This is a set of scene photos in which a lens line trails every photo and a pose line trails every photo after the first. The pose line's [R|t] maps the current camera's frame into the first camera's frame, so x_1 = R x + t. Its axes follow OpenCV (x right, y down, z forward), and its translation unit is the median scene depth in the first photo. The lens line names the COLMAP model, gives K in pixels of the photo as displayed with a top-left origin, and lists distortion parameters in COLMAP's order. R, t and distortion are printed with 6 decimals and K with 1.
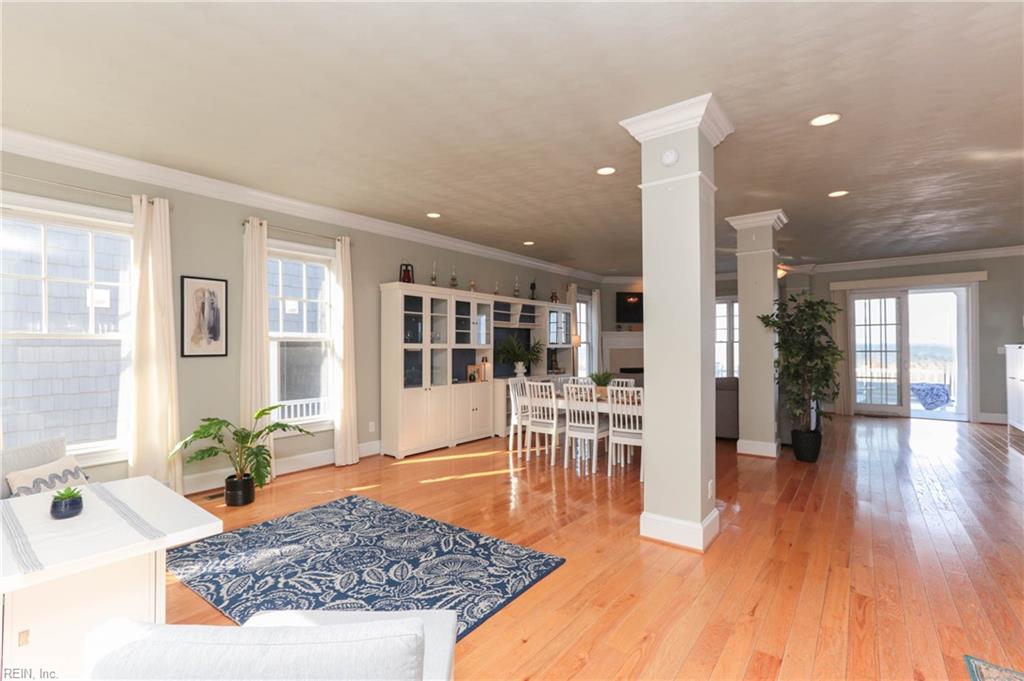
lens RADIAL K [[451.8, 0, 485.8], [0, 451.8, 344.6], [0, 0, 1]] dist [0.000005, 0.000015]
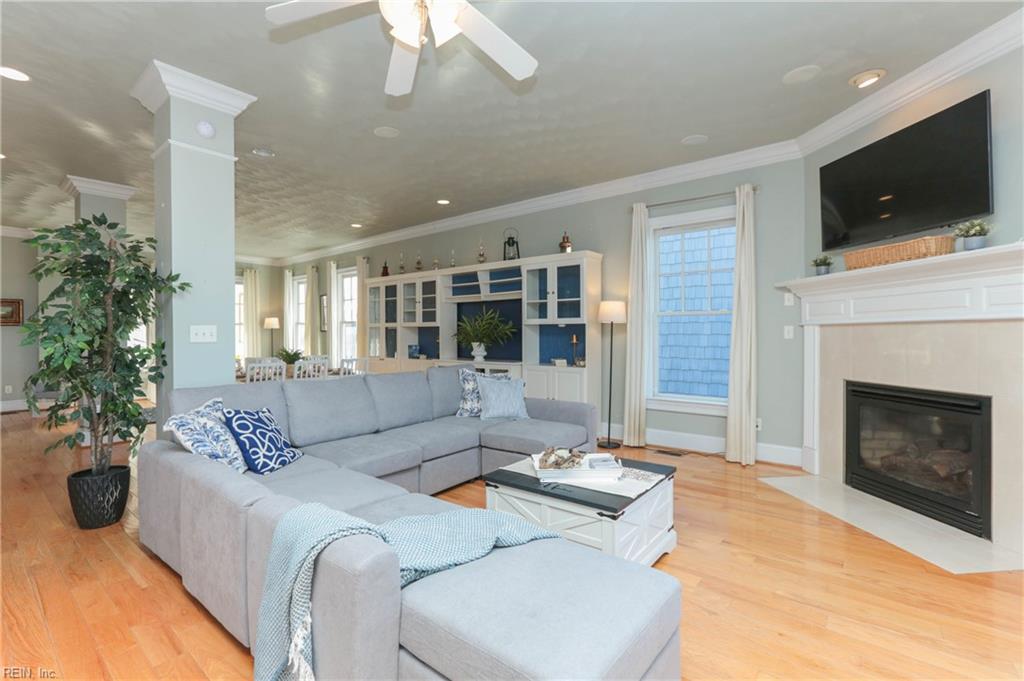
lens RADIAL K [[472.0, 0, 492.4], [0, 472.0, 330.3], [0, 0, 1]] dist [0.000742, 0.000220]
pose [[-0.011603, 0.006219, -0.999913, 1.024618], [0.012350, 0.999905, 0.006075, 0.012544], [0.999856, -0.012278, -0.011679, 1.142749]]
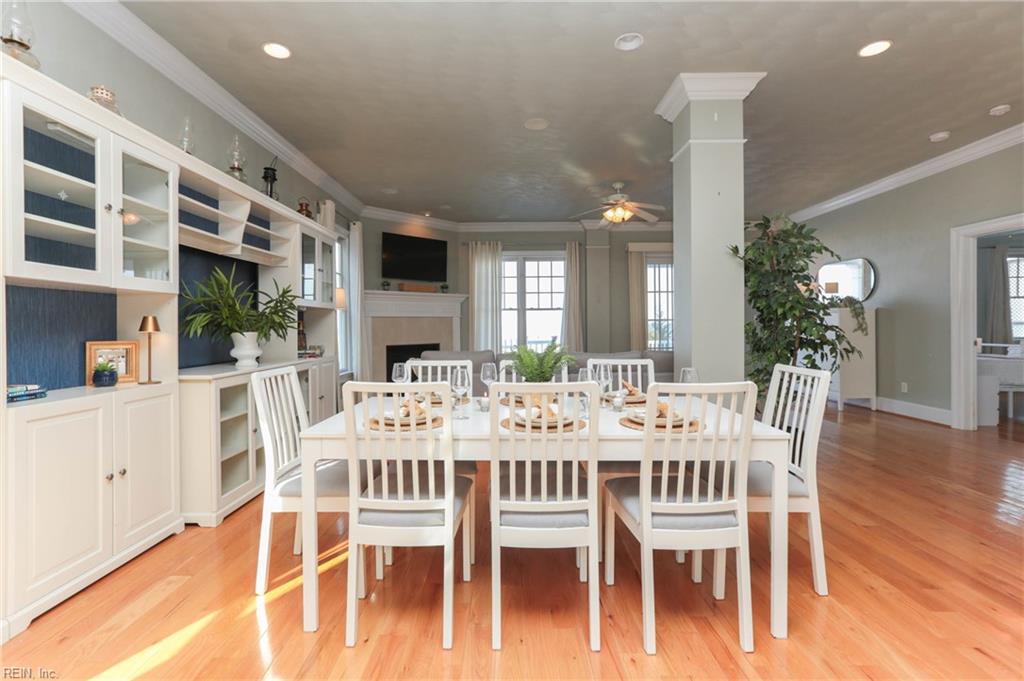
lens RADIAL K [[472.0, 0, 492.4], [0, 472.0, 330.3], [0, 0, 1]] dist [0.000742, 0.000220]
pose [[0.789486, -0.001772, 0.613766, -0.018224], [-0.004060, 0.999959, 0.008109, 0.035619], [-0.613755, -0.008894, 0.789447, 0.537026]]
